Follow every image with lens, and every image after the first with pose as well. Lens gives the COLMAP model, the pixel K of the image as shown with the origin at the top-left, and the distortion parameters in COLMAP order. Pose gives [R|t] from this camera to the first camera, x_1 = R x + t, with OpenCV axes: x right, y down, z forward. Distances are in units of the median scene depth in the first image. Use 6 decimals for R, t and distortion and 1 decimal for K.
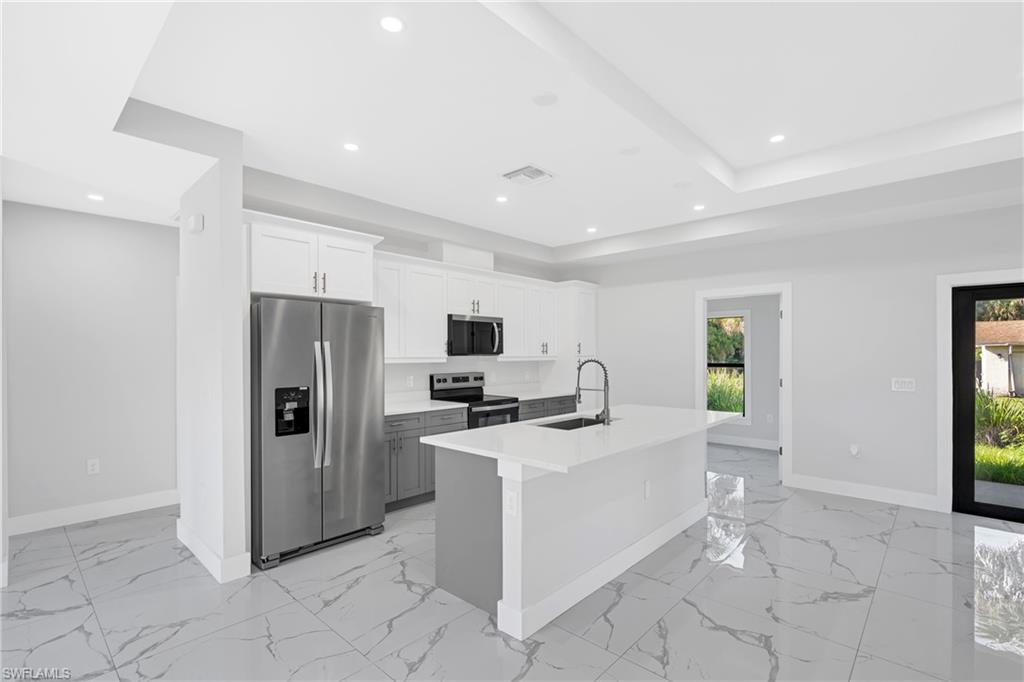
lens RADIAL K [[473.9, 0, 510.8], [0, 473.9, 352.9], [0, 0, 1]] dist [-0.008224, 0.002837]
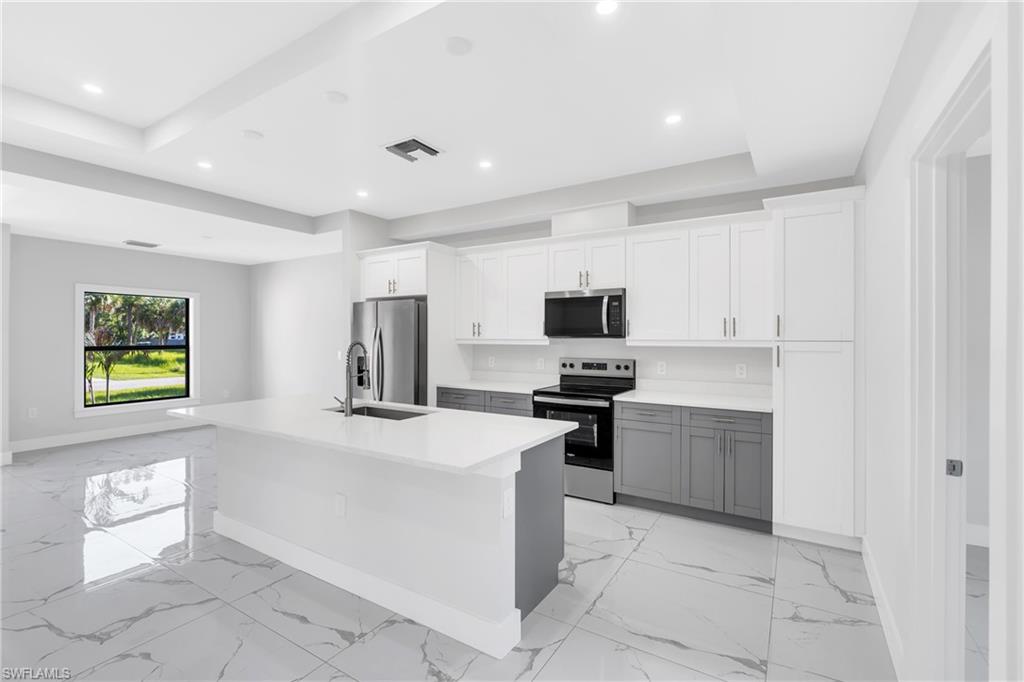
lens RADIAL K [[464.6, 0, 507.3], [0, 464.6, 340.5], [0, 0, 1]] dist [-0.012894, 0.005958]
pose [[0.175616, 0.012954, -0.984374, 0.880109], [0.002149, 0.999906, 0.013542, -0.001751], [0.984456, -0.004494, 0.175571, 0.909725]]
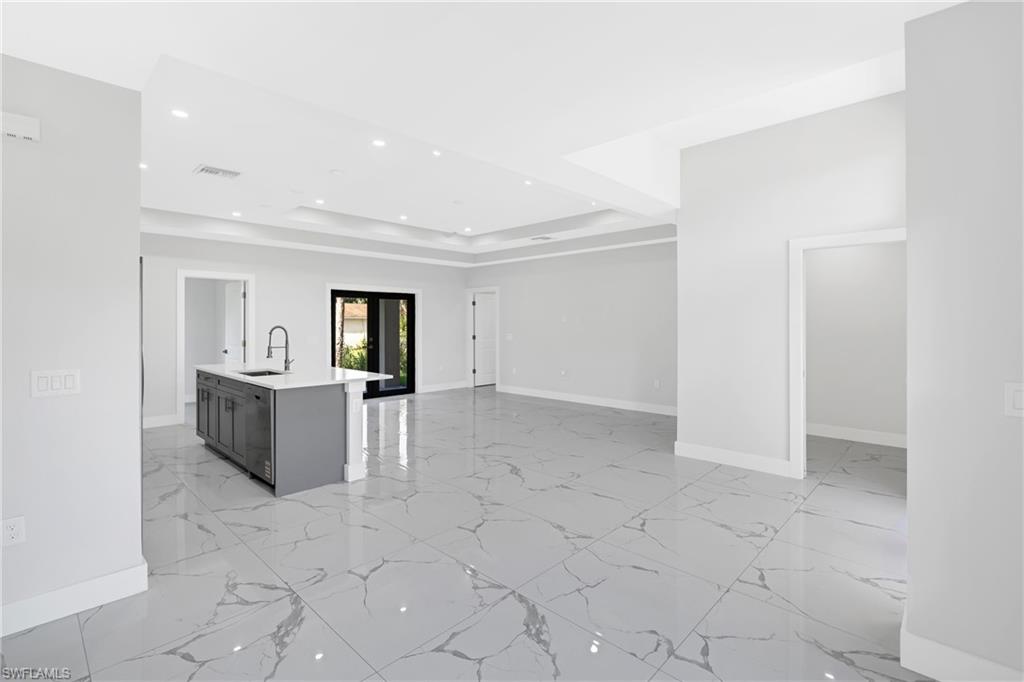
lens RADIAL K [[464.6, 0, 505.5], [0, 464.6, 328.6], [0, 0, 1]] dist [-0.012894, 0.005958]
pose [[0.018091, -0.008356, 0.999801, -0.986691], [-0.004170, 0.999956, 0.008433, 0.003980], [-0.999828, -0.004322, 0.018055, 0.231371]]
